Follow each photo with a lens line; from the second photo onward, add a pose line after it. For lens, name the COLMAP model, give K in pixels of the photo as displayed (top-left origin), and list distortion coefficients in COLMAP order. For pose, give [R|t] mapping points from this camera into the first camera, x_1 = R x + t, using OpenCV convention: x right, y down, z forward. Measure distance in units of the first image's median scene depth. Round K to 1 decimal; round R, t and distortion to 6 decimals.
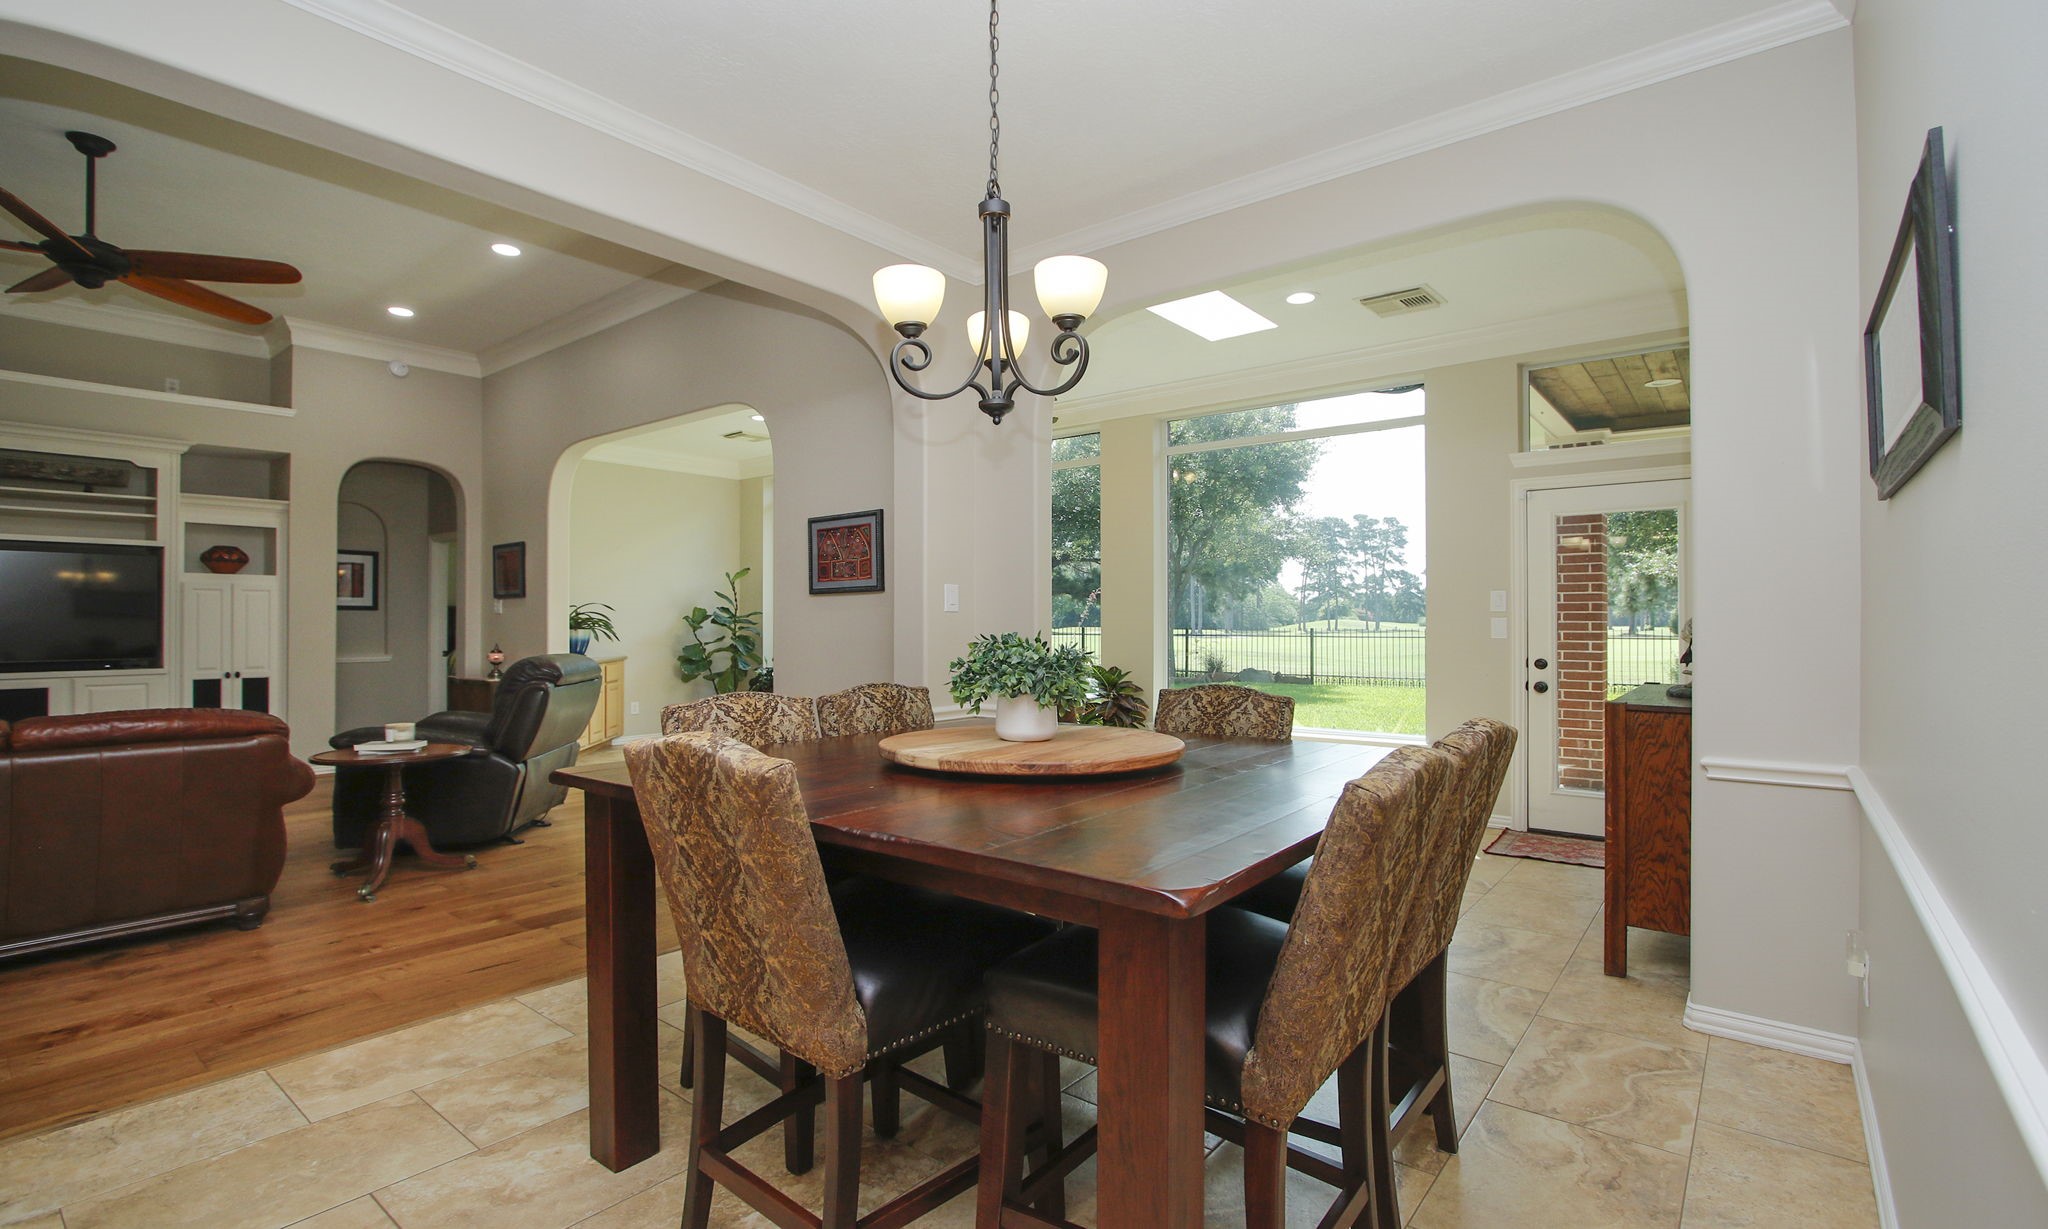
lens RADIAL K [[939.9, 0, 1024.0], [0, 939.9, 614.5], [0, 0, 1]] dist [-0.040217, -0.000044]
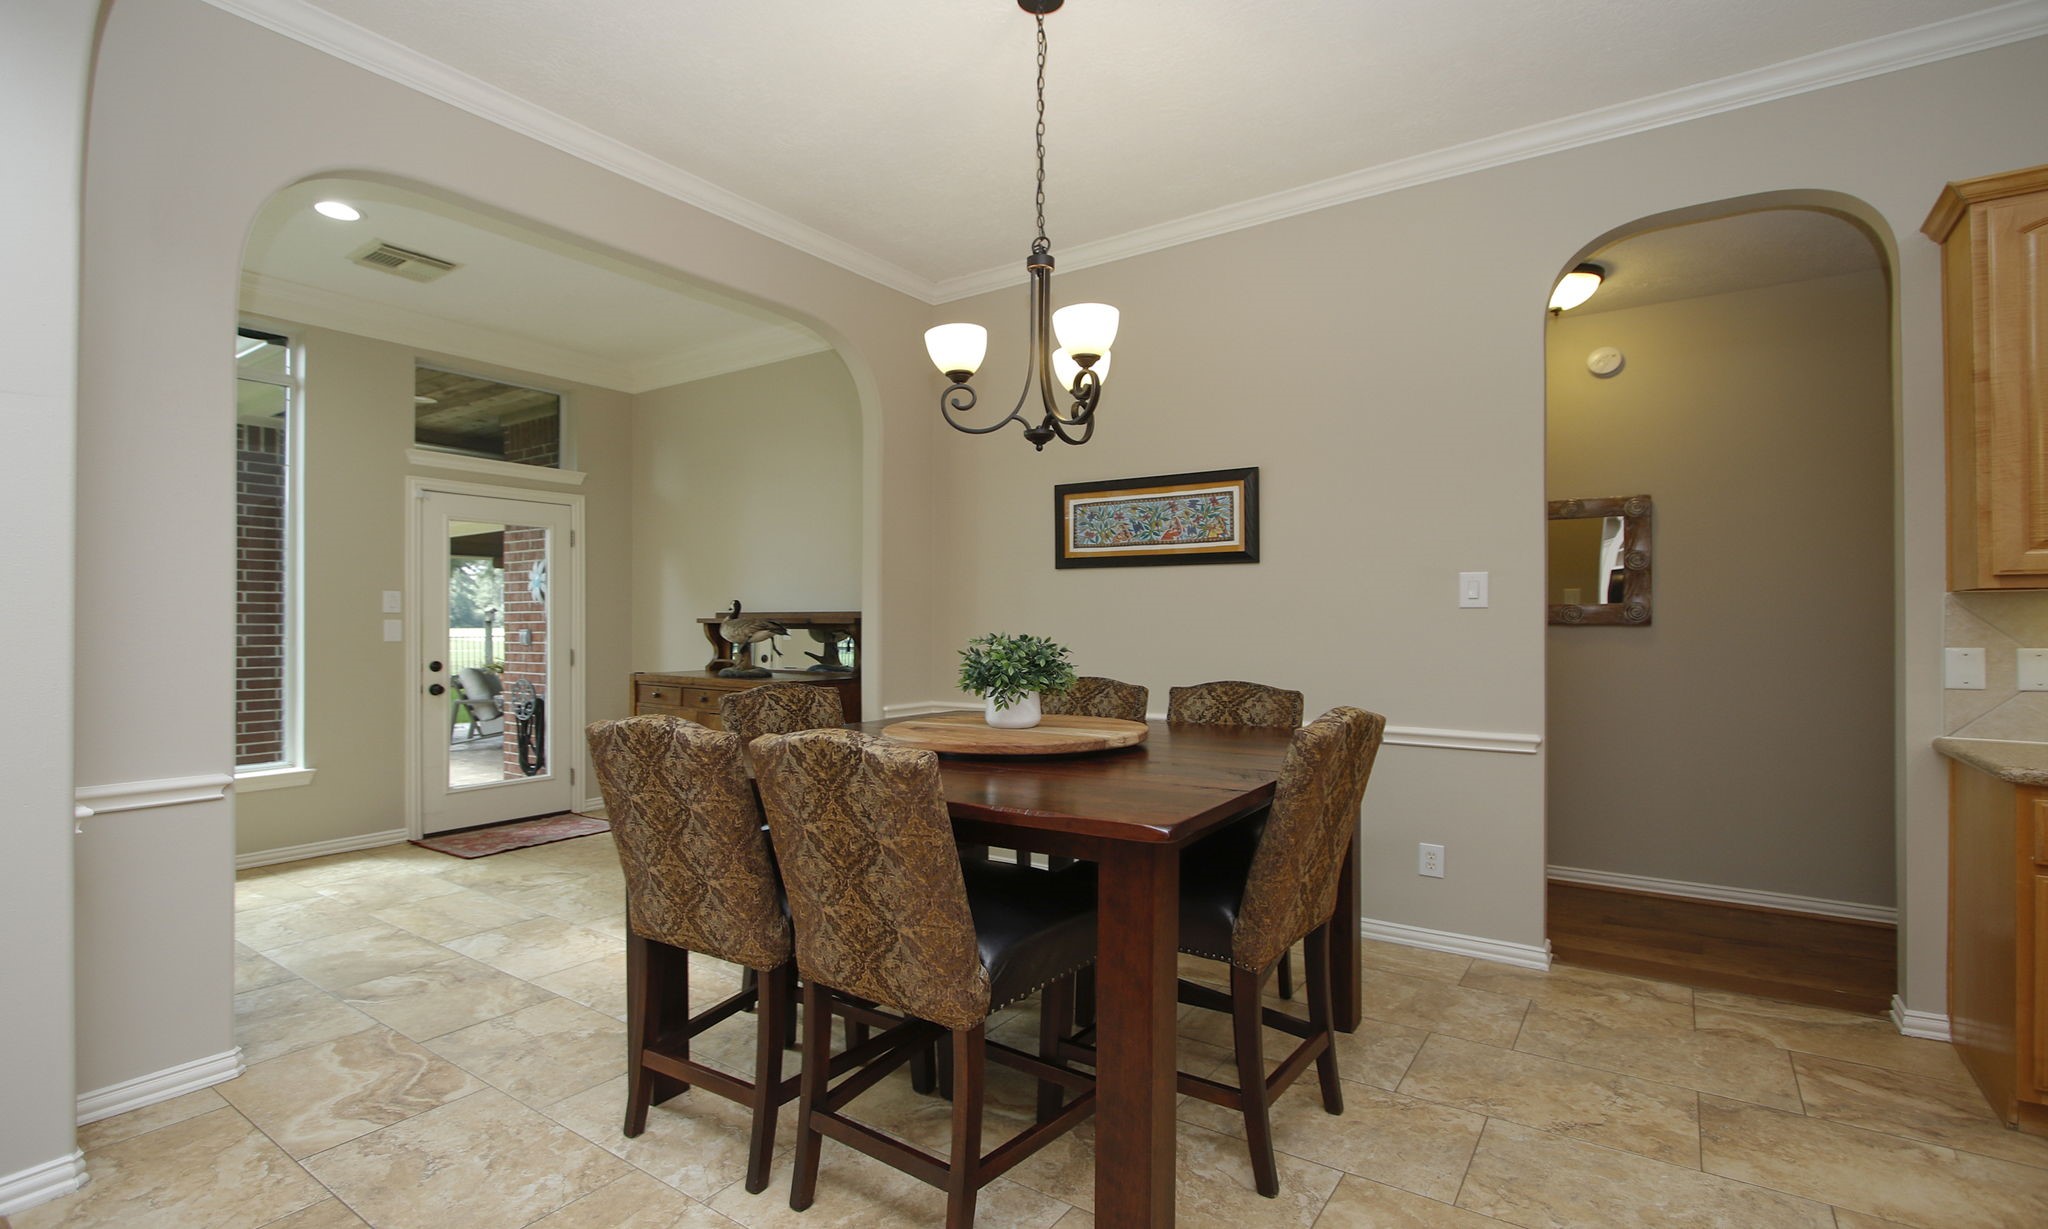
lens RADIAL K [[951.7, 0, 1024.0], [0, 951.7, 614.5], [0, 0, 1]] dist [-0.009886, 0.000456]
pose [[-0.062633, 0.008711, 0.997999, -0.405982], [-0.004392, 0.999950, -0.009004, 0.003385], [-0.998027, -0.004947, -0.062591, 0.355663]]
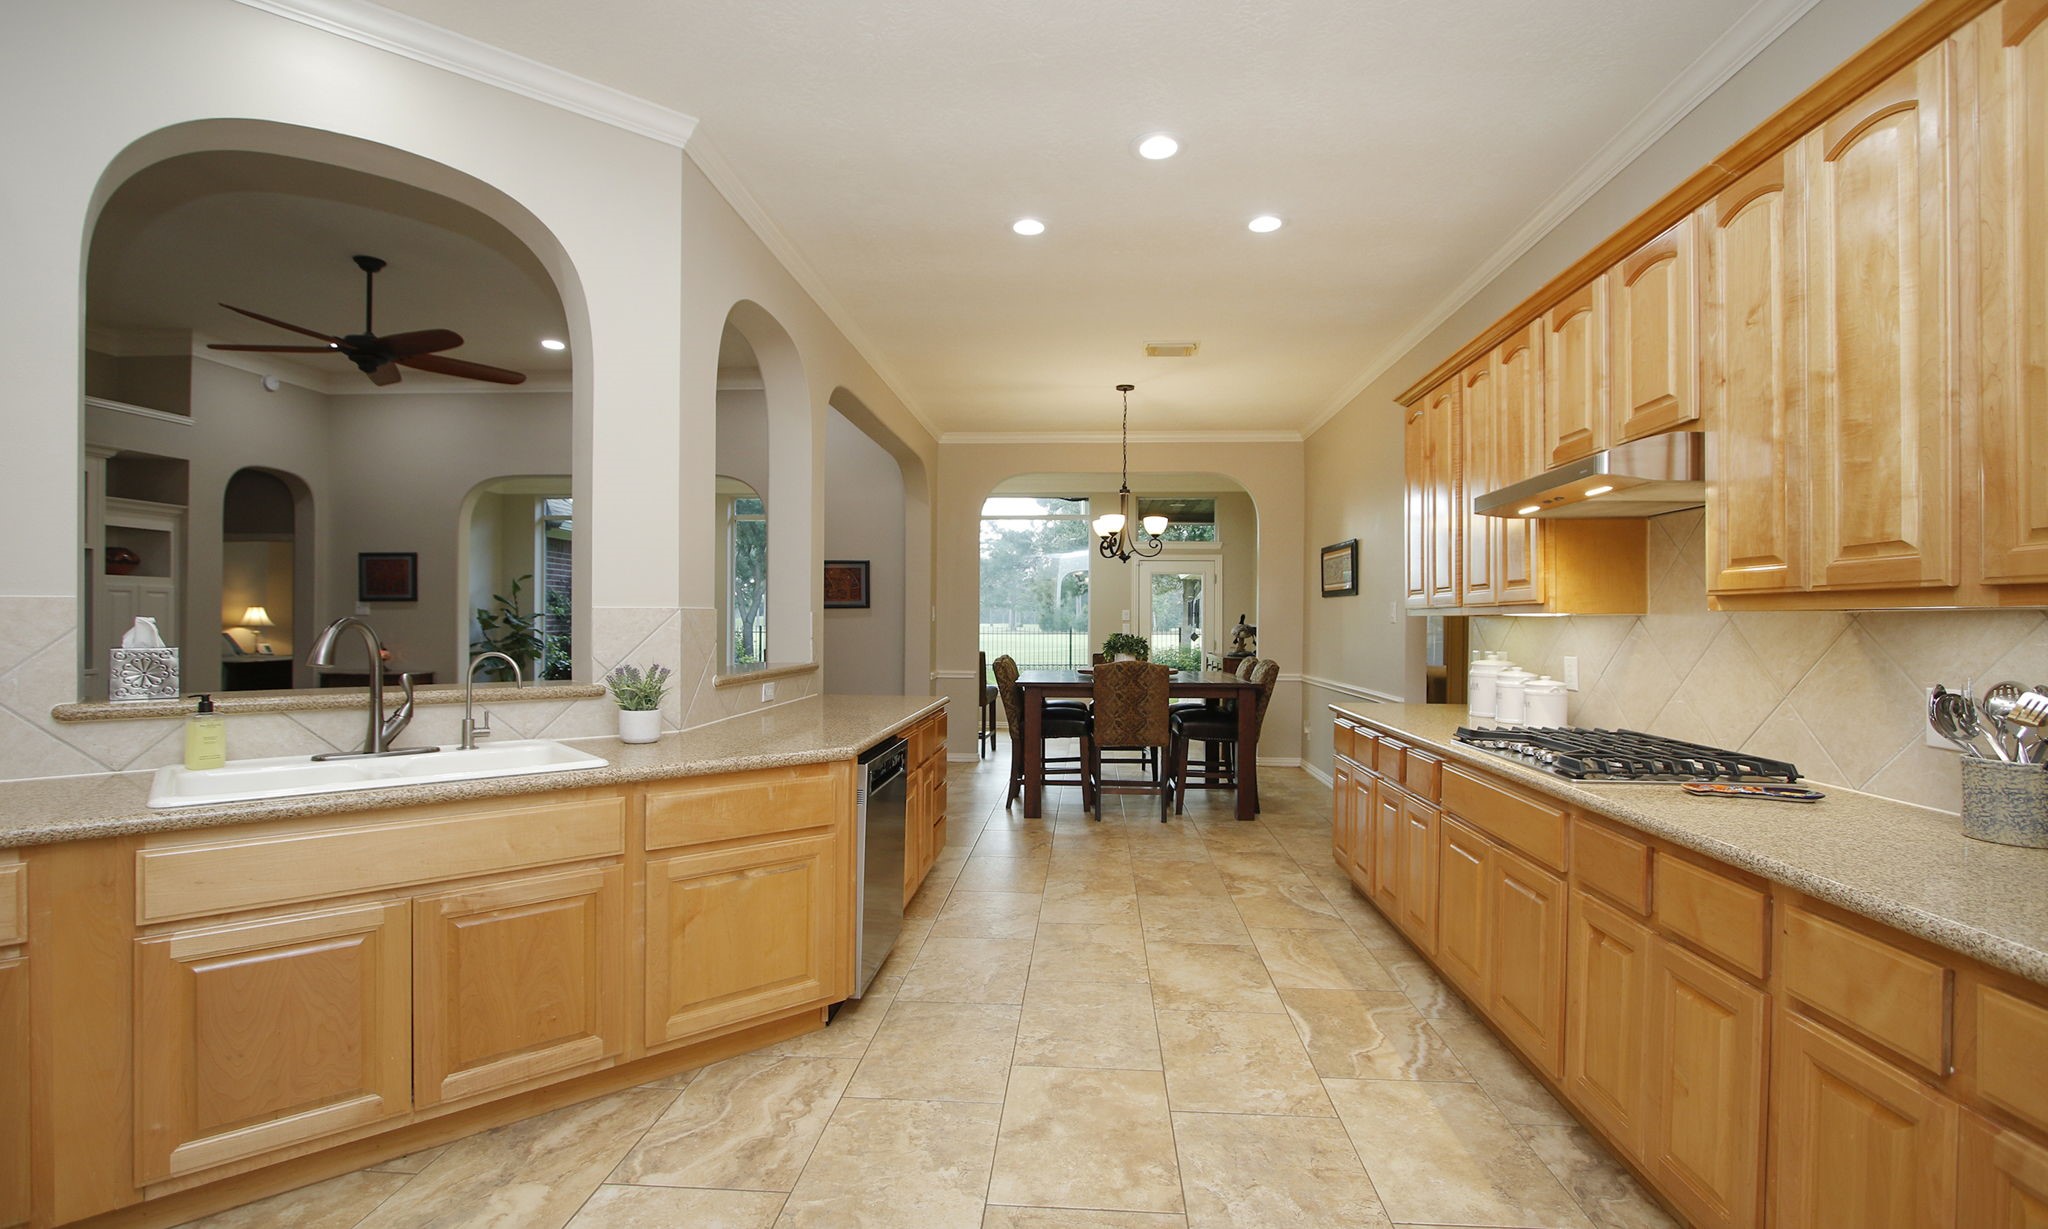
lens RADIAL K [[951.7, 0, 1024.0], [0, 951.7, 614.5], [0, 0, 1]] dist [-0.009886, 0.000456]
pose [[0.821770, 0.007830, 0.569765, -0.687104], [-0.010174, 0.999948, 0.000932, -0.012692], [-0.569728, -0.006562, 0.821807, -0.459640]]
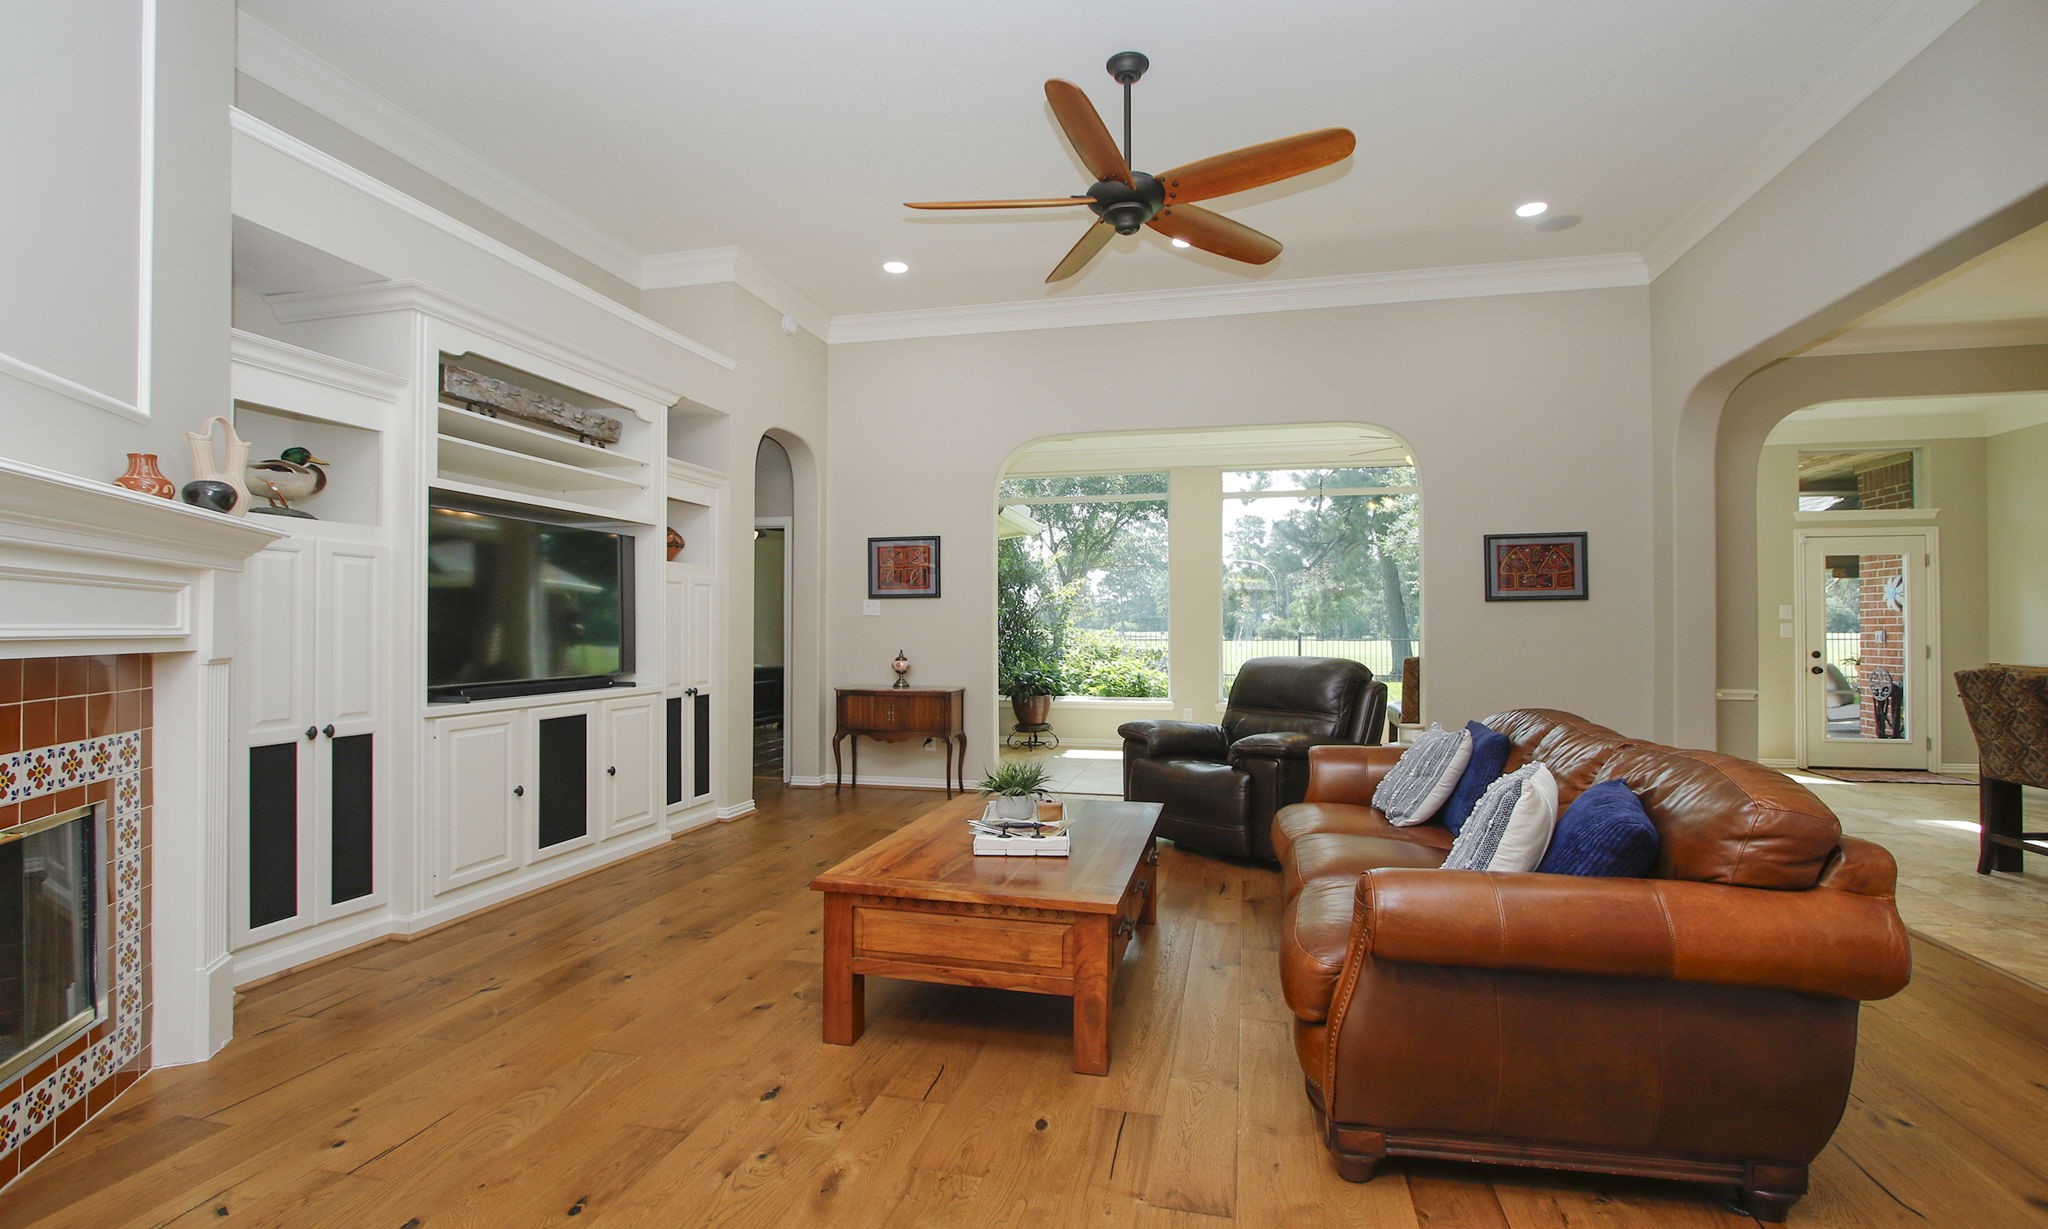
lens RADIAL K [[951.7, 0, 1024.0], [0, 951.7, 614.5], [0, 0, 1]] dist [-0.009886, 0.000456]
pose [[0.904932, 0.007359, 0.425492, -1.002780], [-0.003858, 0.999951, -0.009088, 0.006467], [-0.425538, 0.006582, 0.904917, 0.142132]]
